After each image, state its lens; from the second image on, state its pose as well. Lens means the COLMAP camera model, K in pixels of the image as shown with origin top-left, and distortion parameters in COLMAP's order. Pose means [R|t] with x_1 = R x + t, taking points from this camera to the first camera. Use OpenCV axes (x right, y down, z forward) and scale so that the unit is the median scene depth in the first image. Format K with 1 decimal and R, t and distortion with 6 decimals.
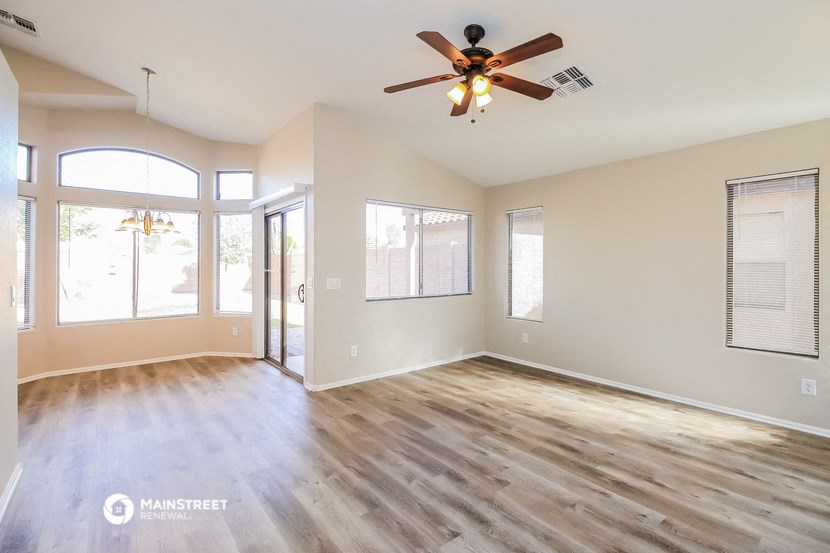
lens RADIAL K [[377.7, 0, 417.5], [0, 377.7, 262.8], [0, 0, 1]] dist [0.010921, -0.002962]
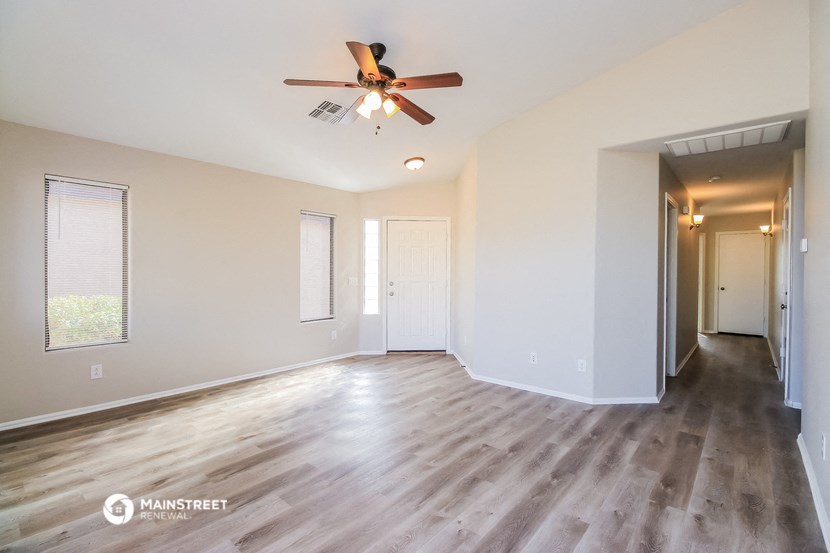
lens RADIAL K [[389.6, 0, 401.2], [0, 389.6, 265.8], [0, 0, 1]] dist [-0.005409, -0.001669]
pose [[-0.162693, 0.008076, 0.986644, -0.737414], [-0.012910, 0.999863, -0.010313, 0.010563], [-0.986592, -0.014415, -0.162567, 0.850807]]
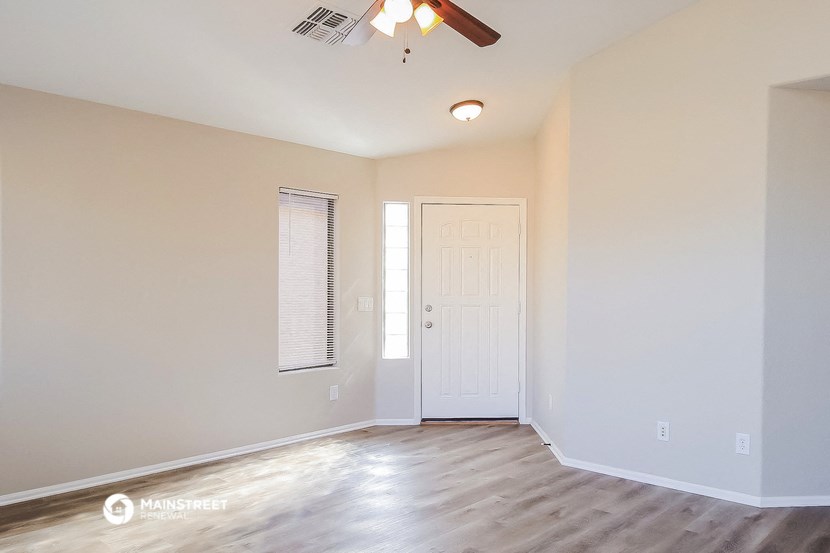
lens RADIAL K [[676.0, 0, 415.6], [0, 676.0, 277.6], [0, 0, 1]] dist [-0.007004, 0.002586]
pose [[-0.162898, 0.008471, 0.986607, -0.791144], [-0.013318, 0.999853, -0.010783, 0.010201], [-0.986553, -0.014896, -0.162761, 0.914742]]
